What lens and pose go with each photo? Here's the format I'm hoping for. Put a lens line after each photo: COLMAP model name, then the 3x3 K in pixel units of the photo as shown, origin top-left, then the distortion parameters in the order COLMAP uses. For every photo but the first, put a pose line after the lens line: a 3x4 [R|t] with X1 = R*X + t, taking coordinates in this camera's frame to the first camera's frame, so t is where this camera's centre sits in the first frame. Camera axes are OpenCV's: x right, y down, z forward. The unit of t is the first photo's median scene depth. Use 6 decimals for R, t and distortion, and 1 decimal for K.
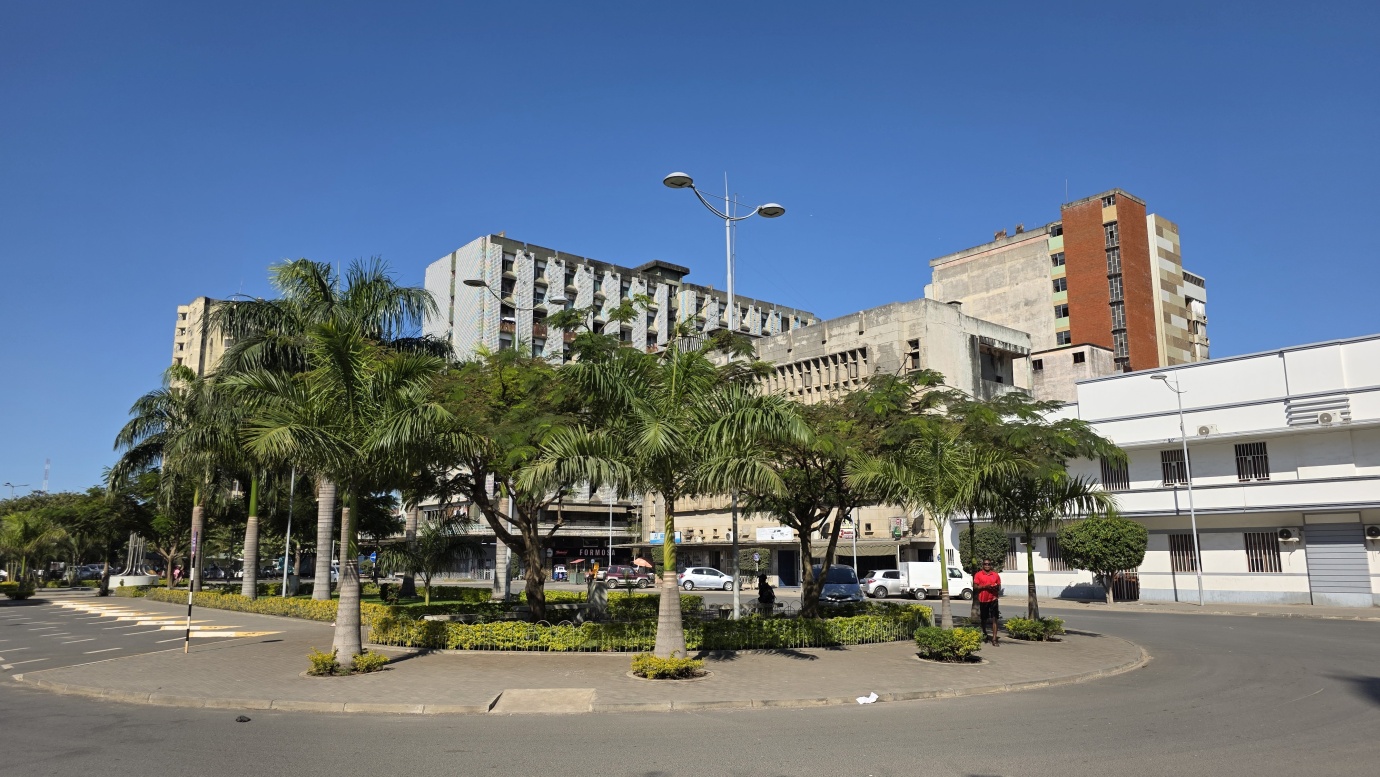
lens RADIAL K [[904.0, 0, 690.0], [0, 904.0, 388.5], [0, 0, 1]] dist [0.052891, -0.001695]
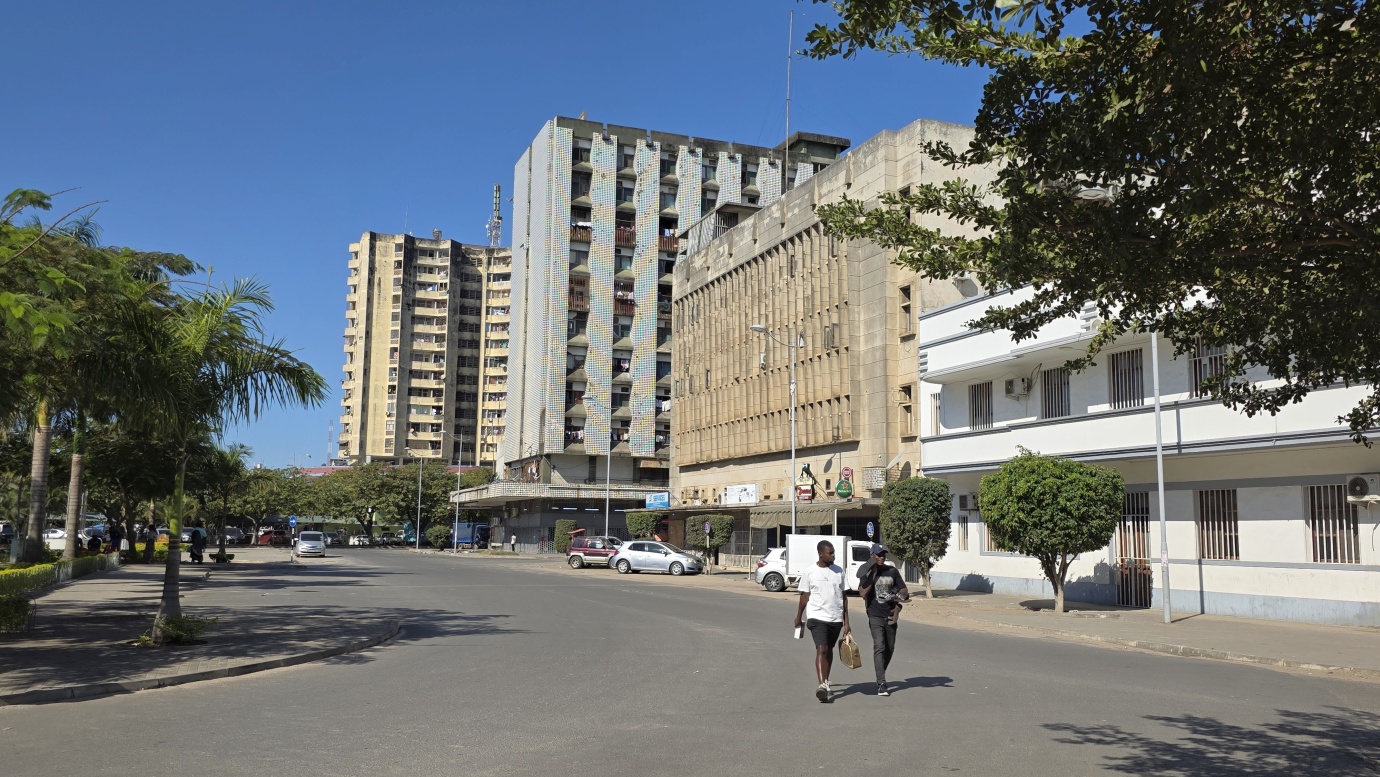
lens RADIAL K [[1101.5, 0, 690.0], [0, 1101.5, 388.5], [0, 0, 1]] dist [0.102761, -0.002171]
pose [[0.953276, -0.027676, -0.300829, 0.169654], [0.045279, 0.997636, 0.051702, 0.019873], [0.298687, -0.062908, 0.952276, 0.109905]]
